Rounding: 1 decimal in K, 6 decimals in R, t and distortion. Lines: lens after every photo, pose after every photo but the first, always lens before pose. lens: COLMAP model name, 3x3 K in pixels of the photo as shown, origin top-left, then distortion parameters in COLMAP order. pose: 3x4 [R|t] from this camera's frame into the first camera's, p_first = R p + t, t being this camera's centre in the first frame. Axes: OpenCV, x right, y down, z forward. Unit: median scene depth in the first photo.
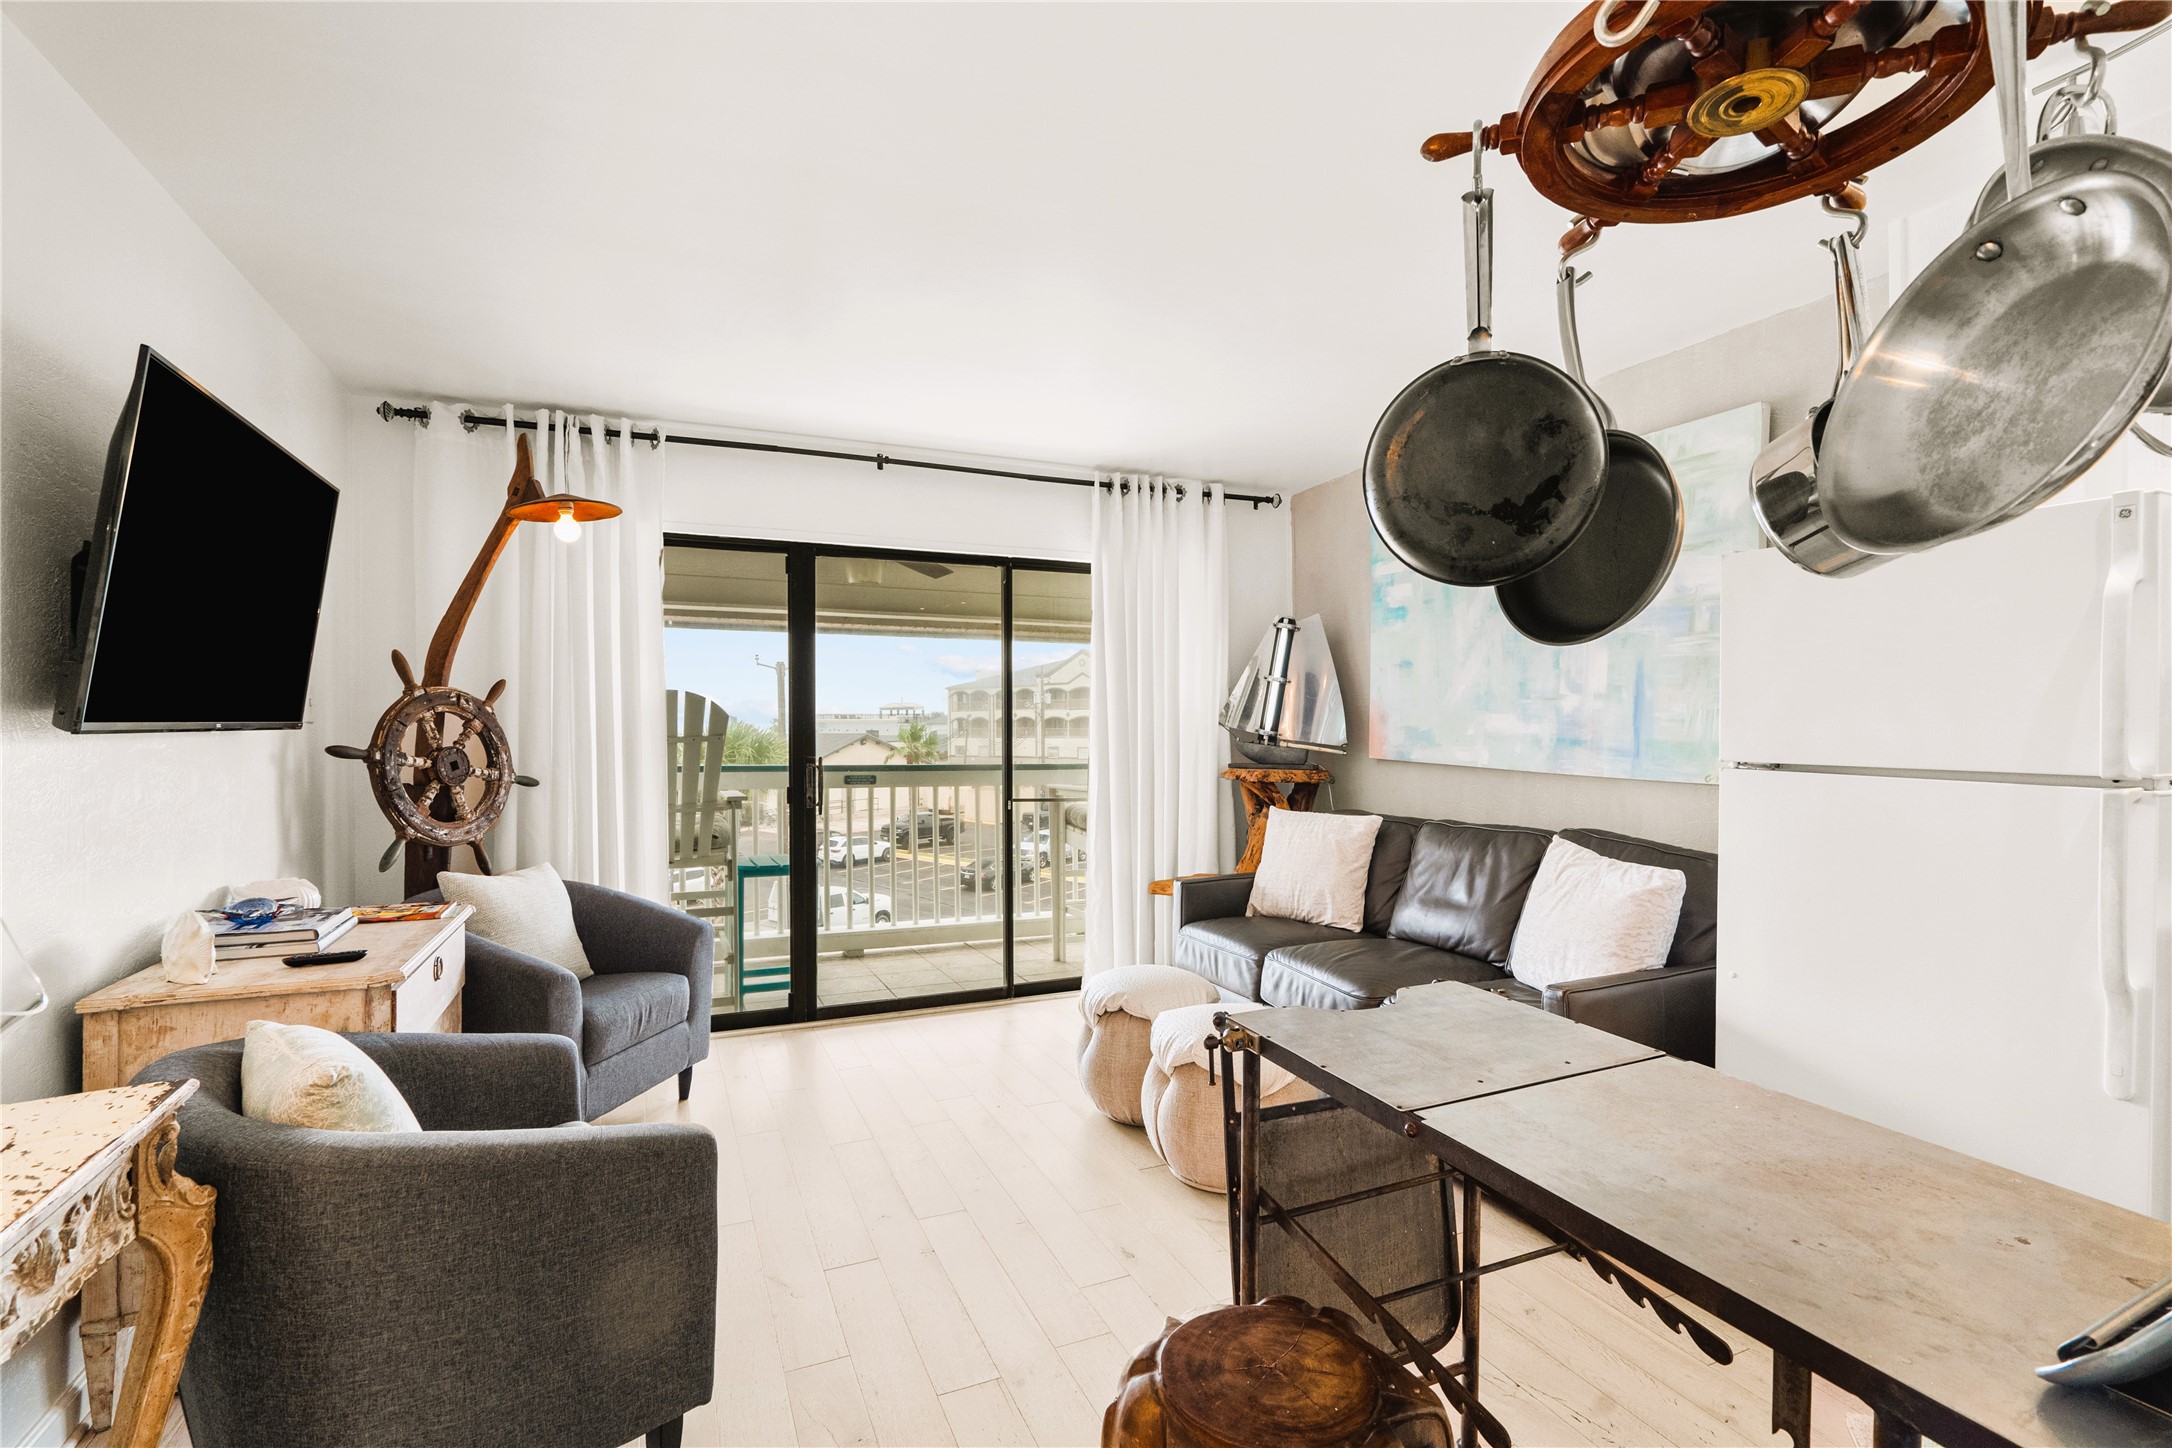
lens RADIAL K [[997.0, 0, 1087.0], [0, 997.0, 735.1], [0, 0, 1]] dist [-0.001794, 0.000086]
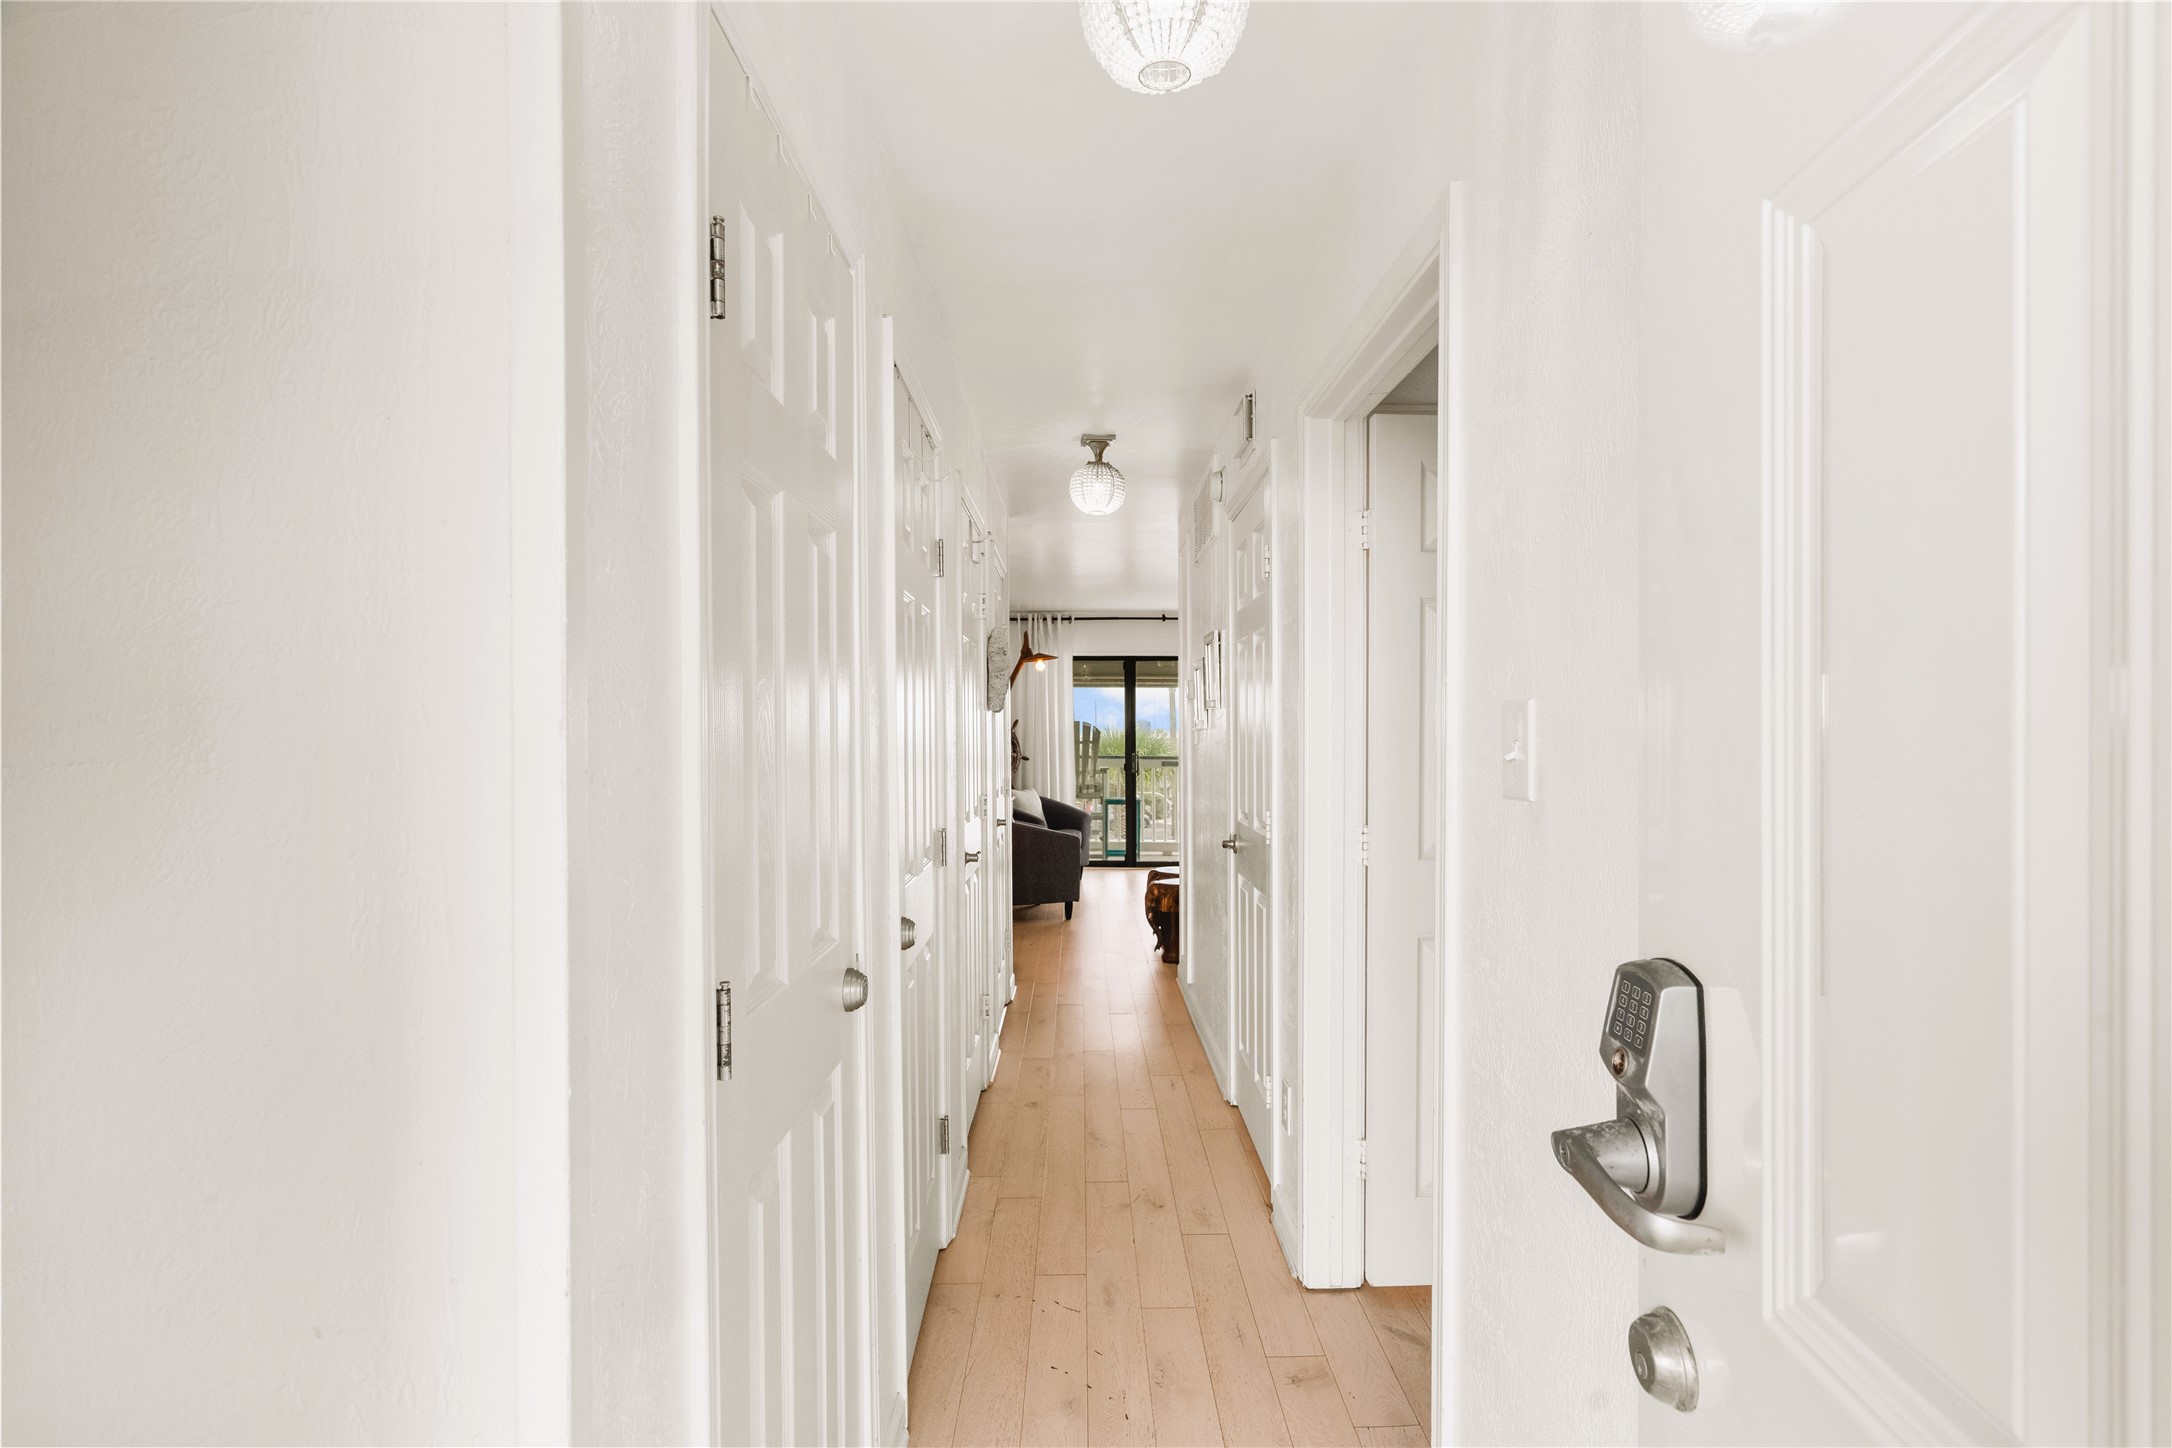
lens RADIAL K [[997.0, 0, 1087.0], [0, 997.0, 735.1], [0, 0, 1]] dist [-0.001794, 0.000086]
pose [[0.921398, -0.006640, -0.388564, 0.489948], [0.003137, 0.999949, -0.009650, 0.008895], [0.388608, 0.007673, 0.921371, -1.094861]]
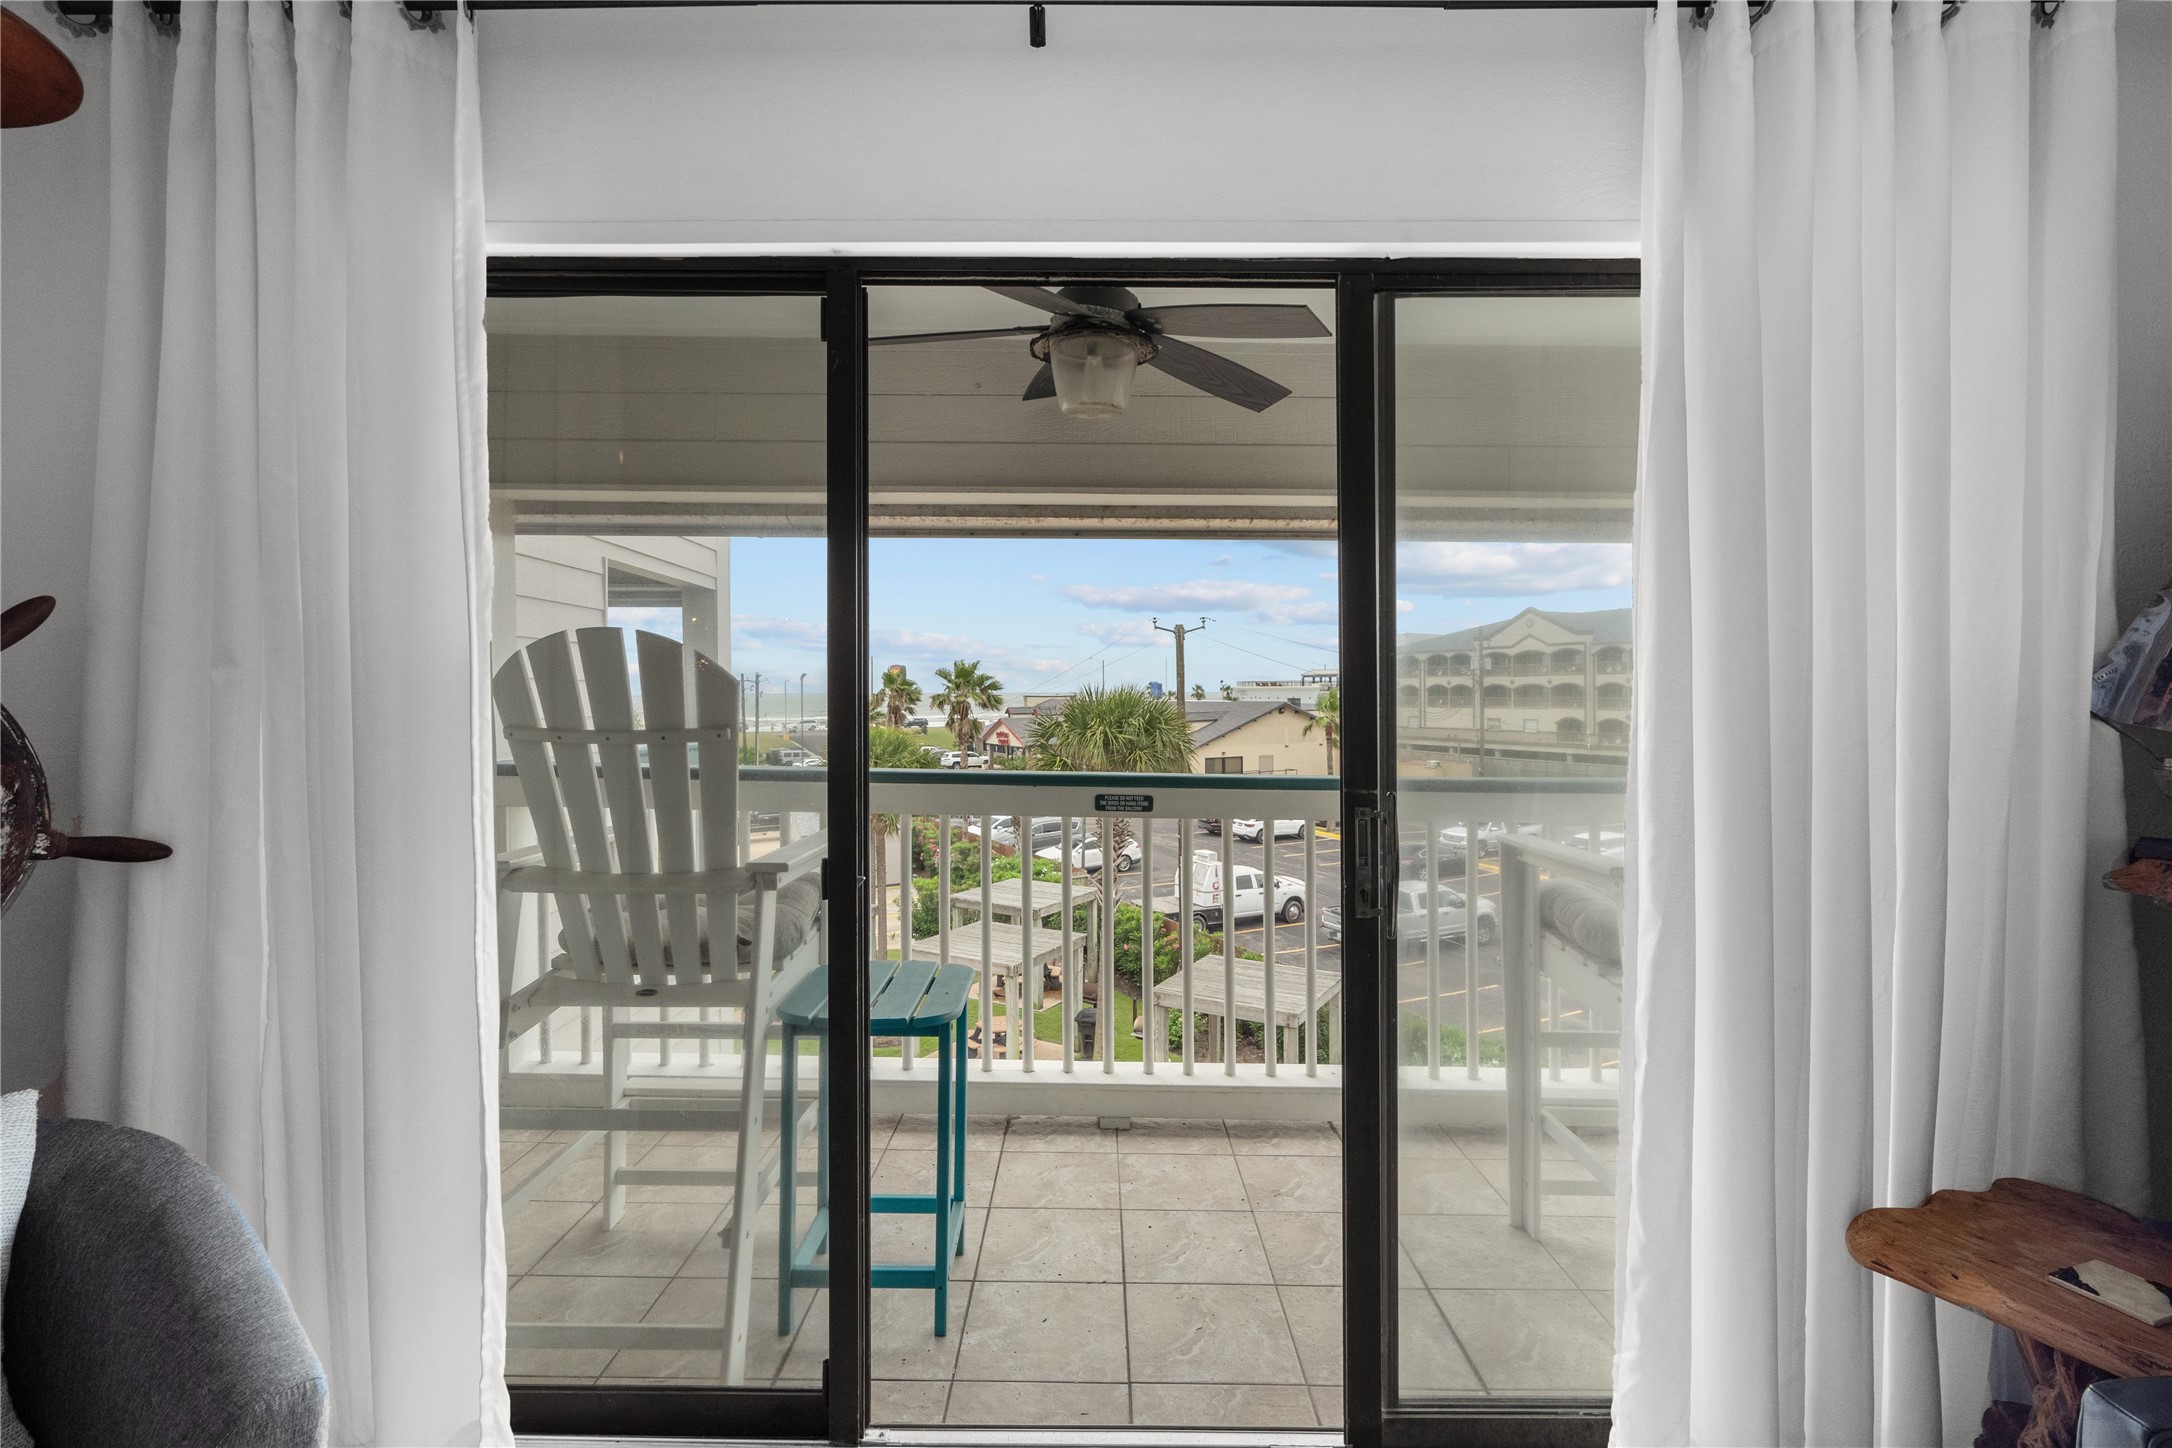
lens RADIAL K [[1006.0, 0, 1084.6], [0, 1006.0, 694.9], [0, 0, 1]] dist [0.000131, 0.000101]
pose [[0.913131, 0.003566, -0.407650, -0.031200], [-0.006931, 0.999953, -0.006778, -0.013177], [0.407607, 0.009015, 0.913113, 0.640764]]
